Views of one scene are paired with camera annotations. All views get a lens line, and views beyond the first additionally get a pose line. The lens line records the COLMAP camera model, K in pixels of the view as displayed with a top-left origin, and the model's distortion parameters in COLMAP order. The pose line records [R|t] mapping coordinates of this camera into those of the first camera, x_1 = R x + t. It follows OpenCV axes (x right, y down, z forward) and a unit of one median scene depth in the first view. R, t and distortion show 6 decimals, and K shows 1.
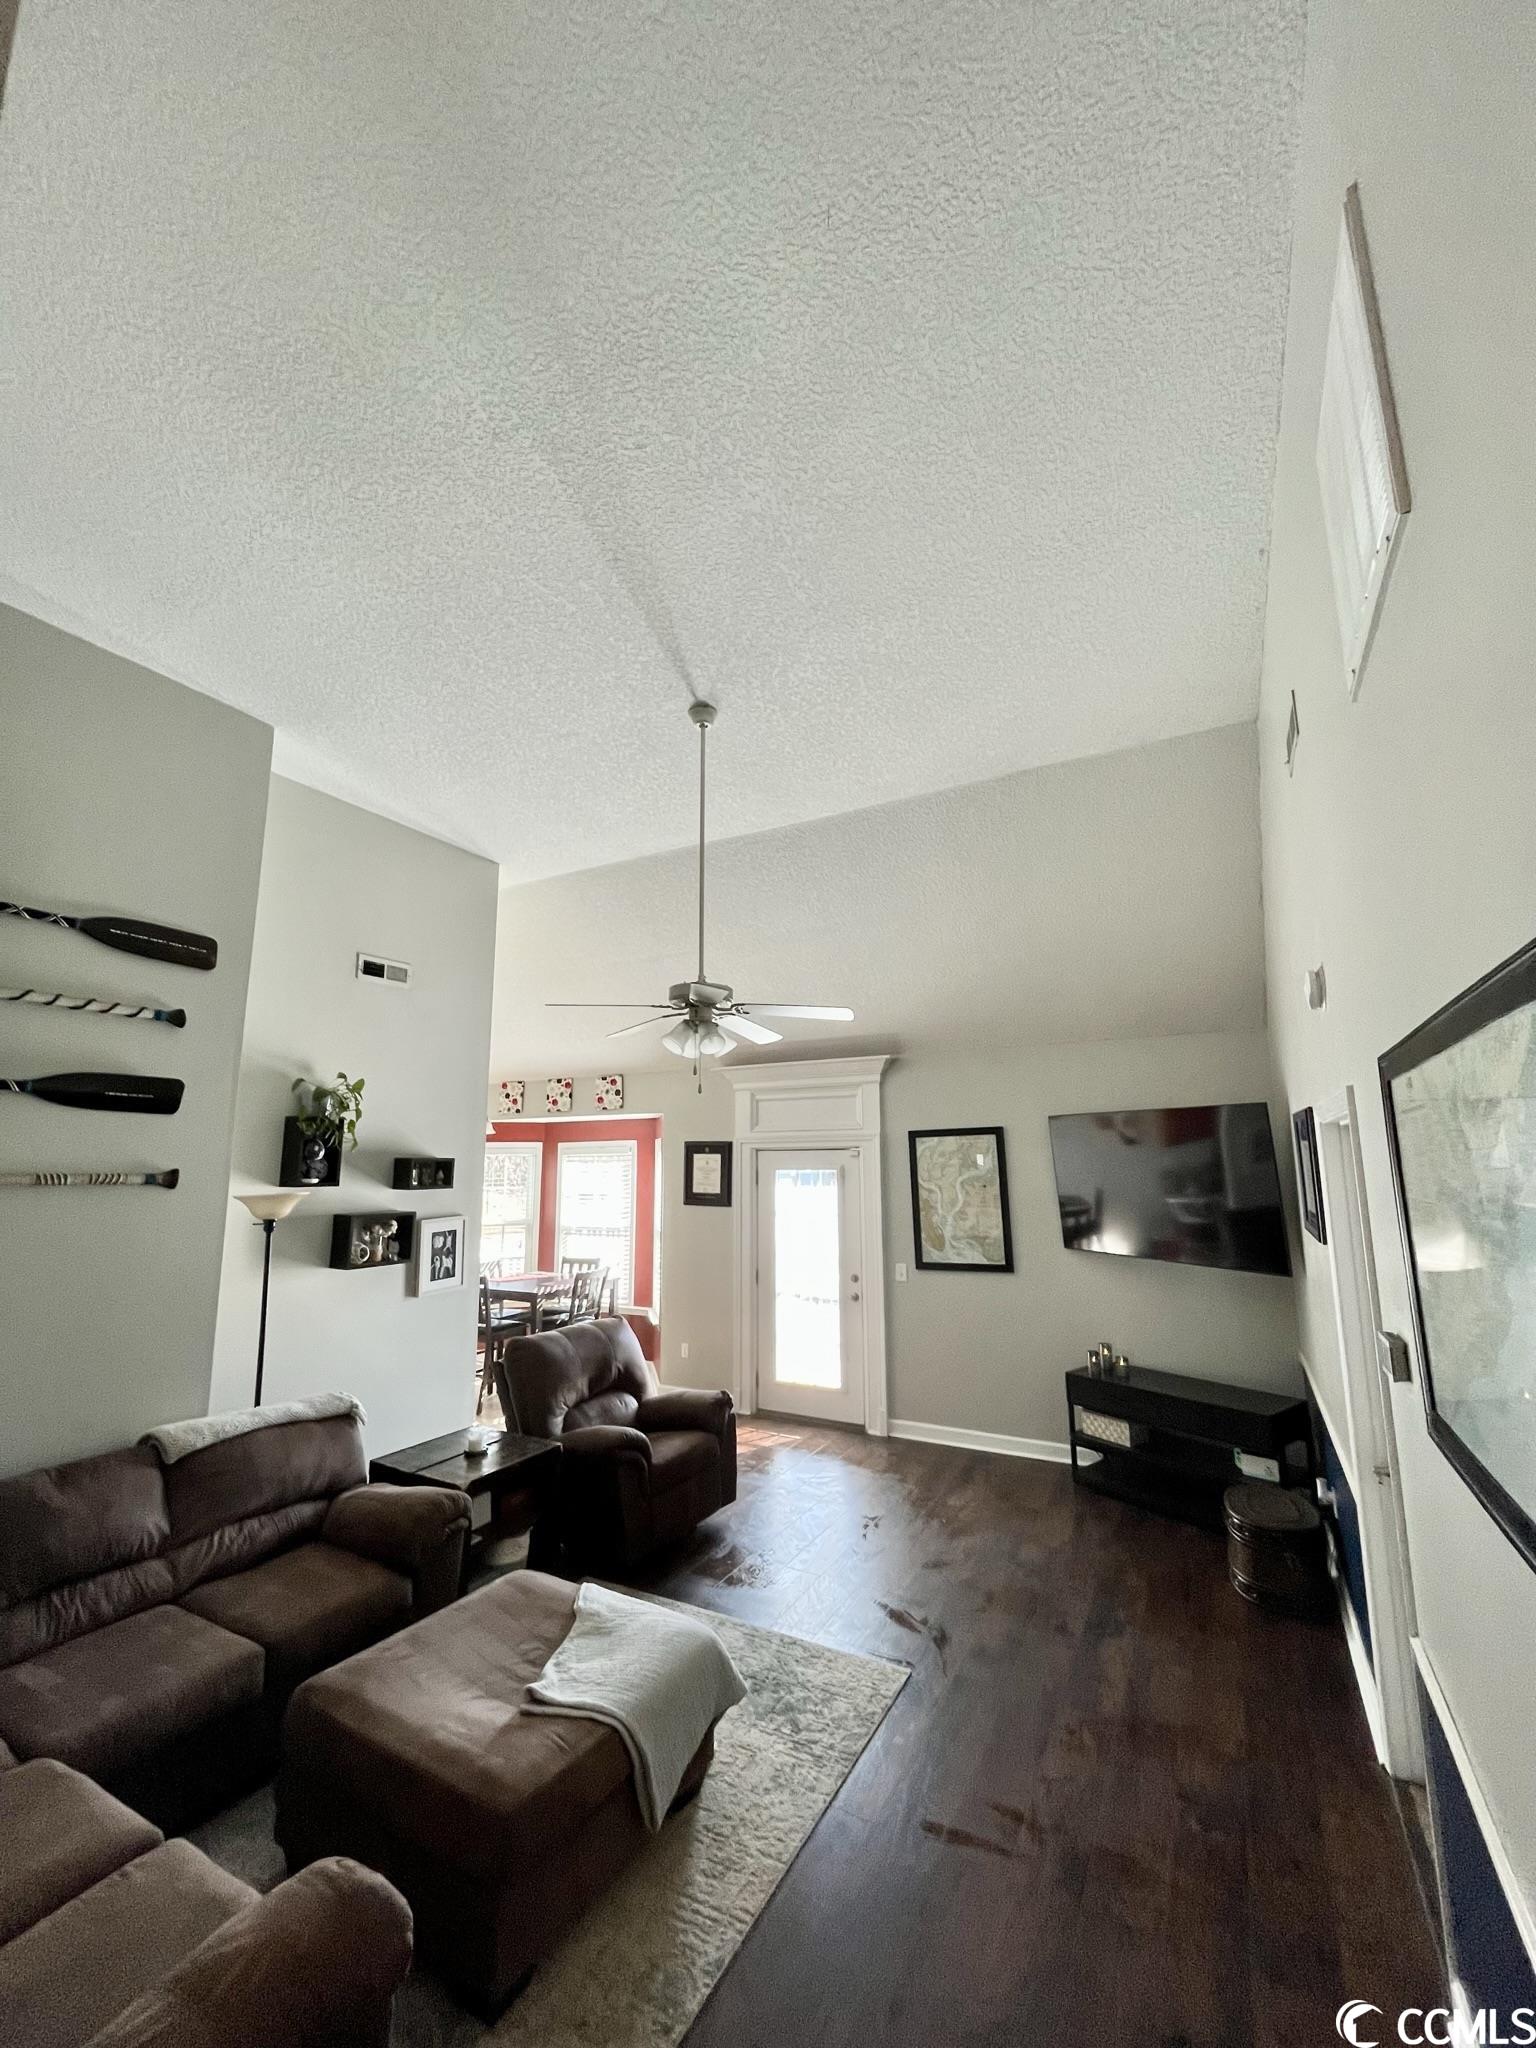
lens RADIAL K [[826.3, 0, 768.1], [0, 826.3, 1027.2], [0, 0, 1]] dist [-0.003195, 0.000237]
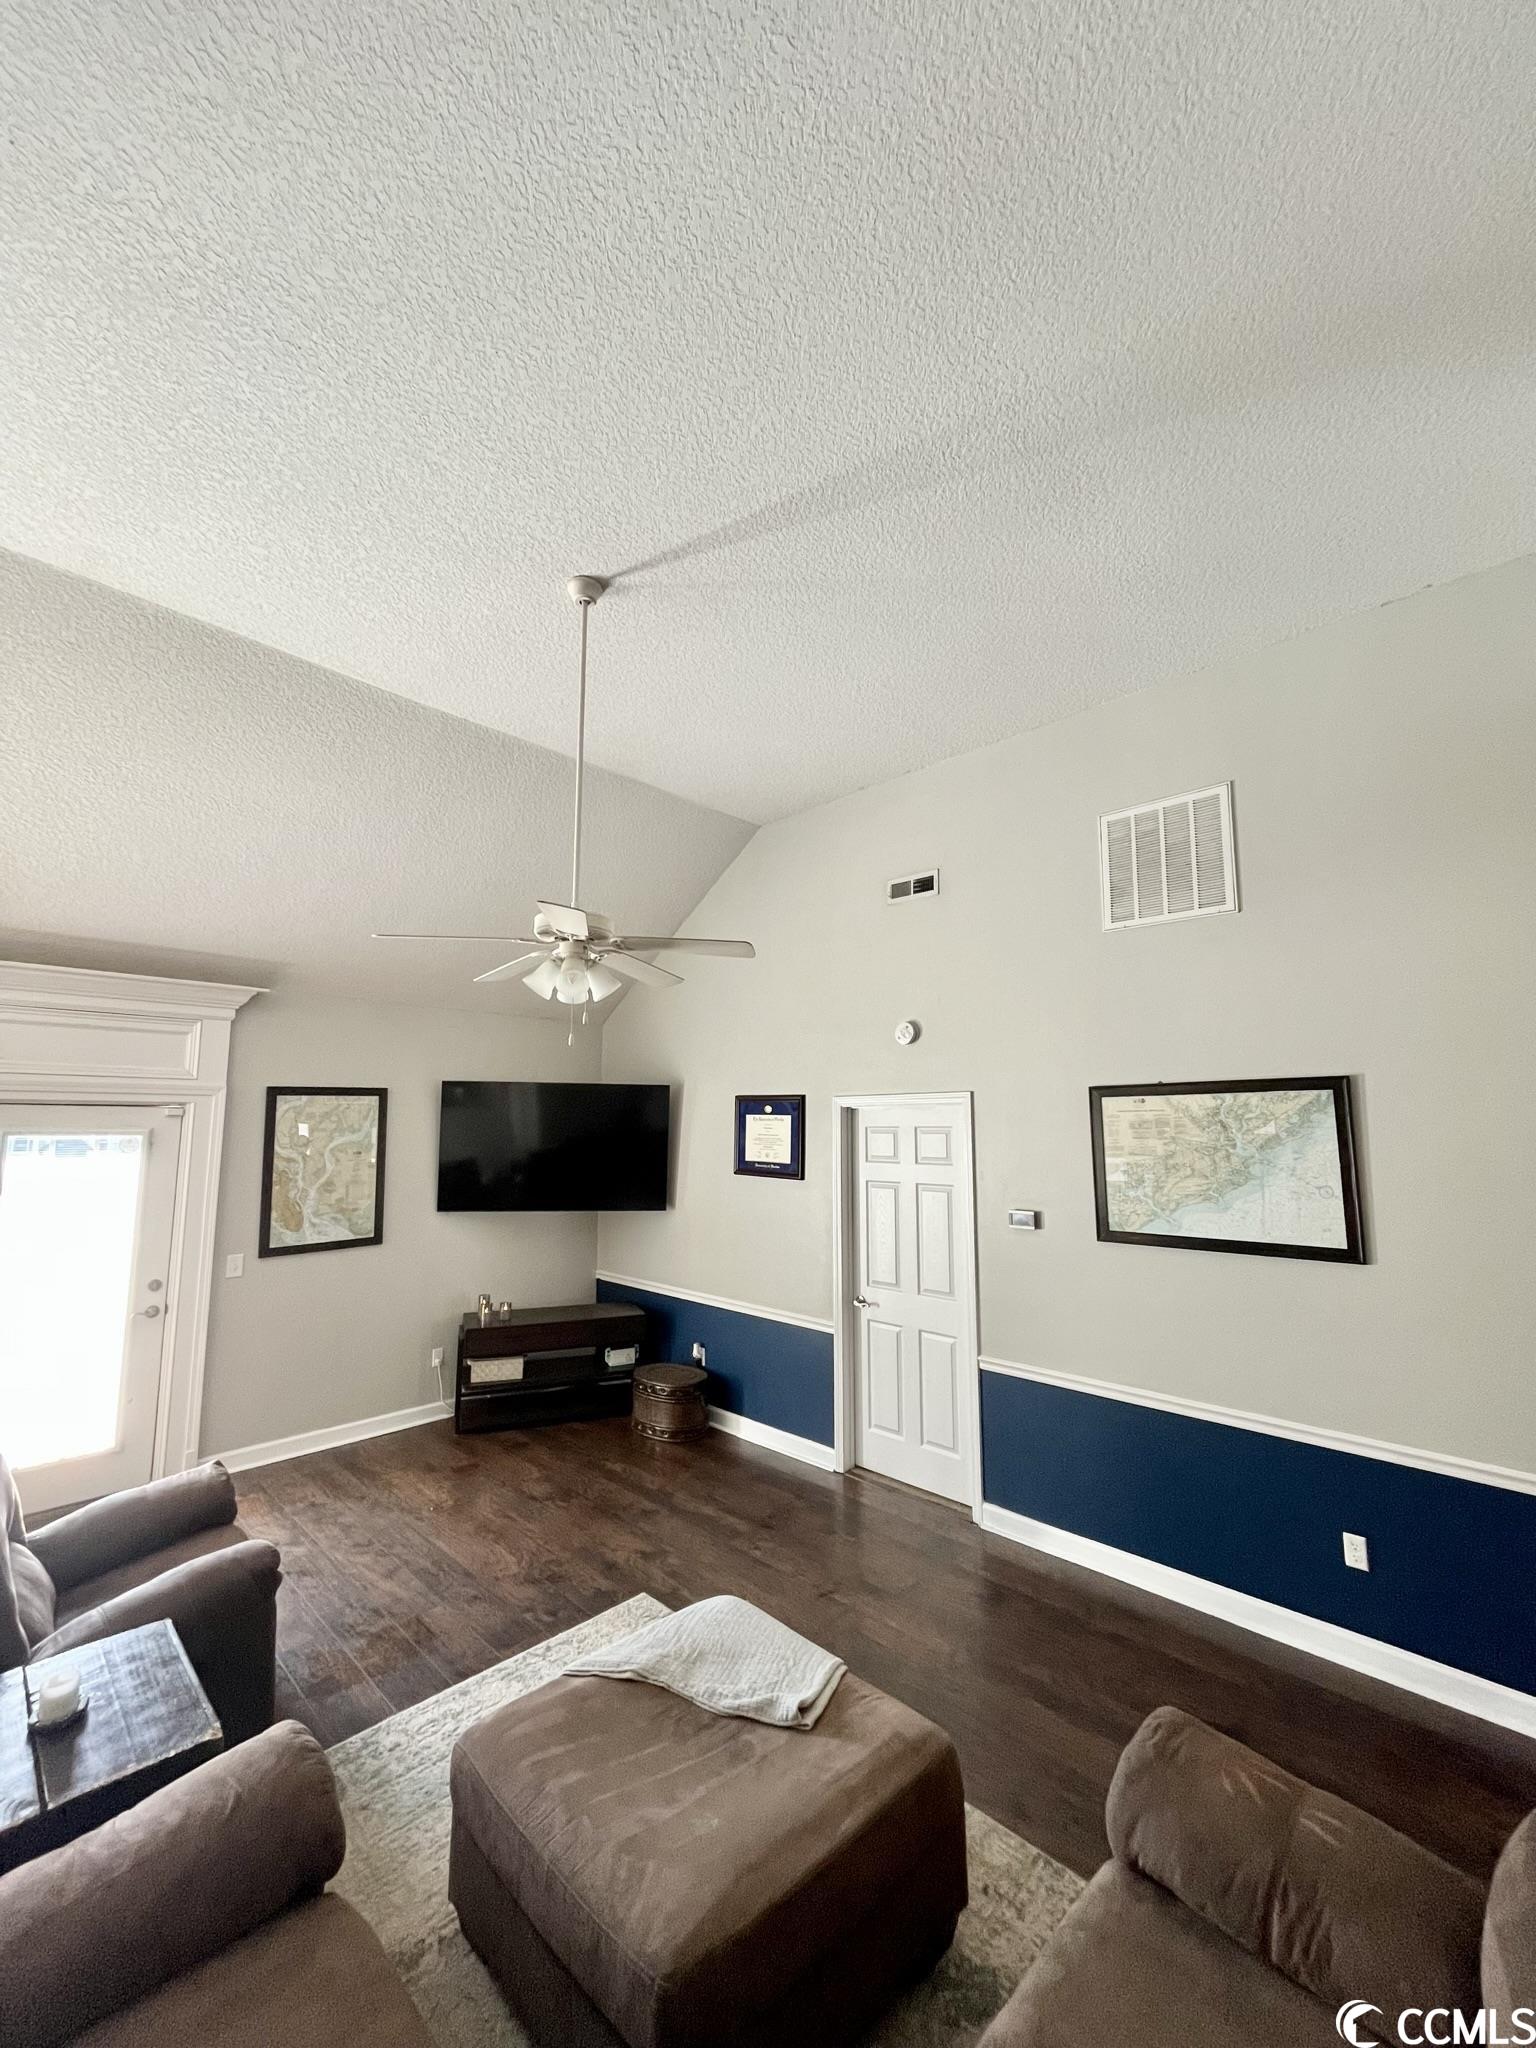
lens RADIAL K [[826.3, 0, 768.1], [0, 826.3, 1027.2], [0, 0, 1]] dist [-0.003195, 0.000237]
pose [[0.269708, 0.121107, 0.955296, -0.507081], [-0.164832, 0.983224, -0.078111, 0.056575], [-0.948730, -0.136396, 0.285145, 0.350964]]
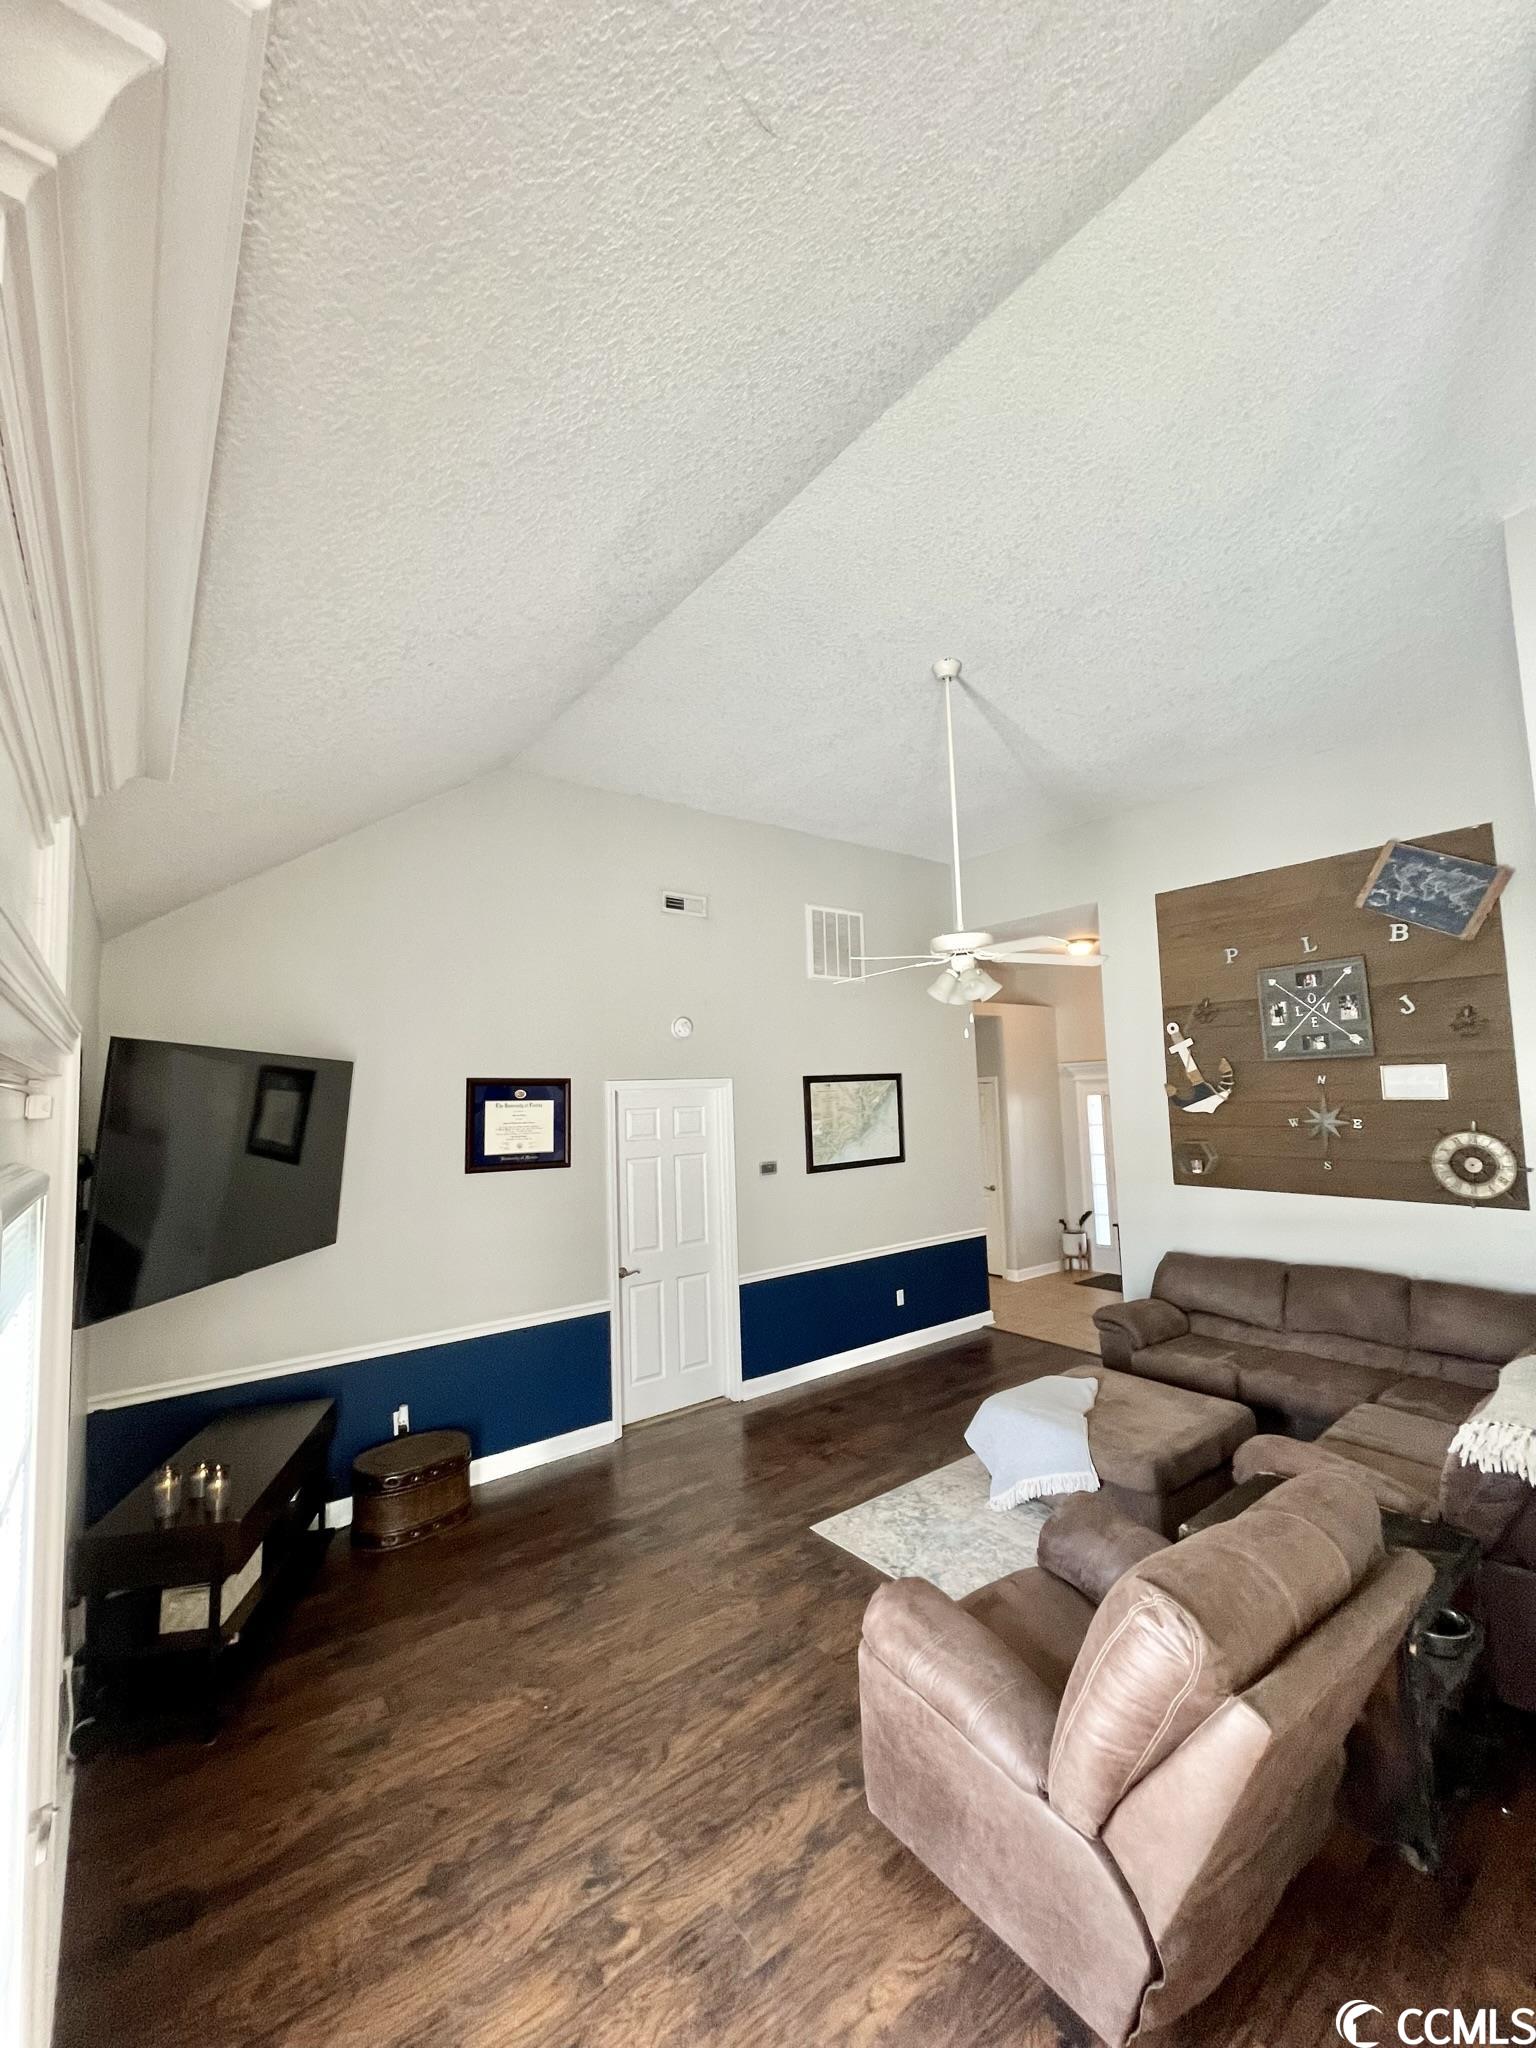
lens RADIAL K [[826.3, 0, 768.1], [0, 826.3, 1027.2], [0, 0, 1]] dist [-0.003195, 0.000237]
pose [[-0.914302, 0.072956, 0.398408, -0.168824], [-0.027198, 0.970365, -0.240107, 0.200752], [-0.404119, -0.230367, -0.885223, 1.245499]]
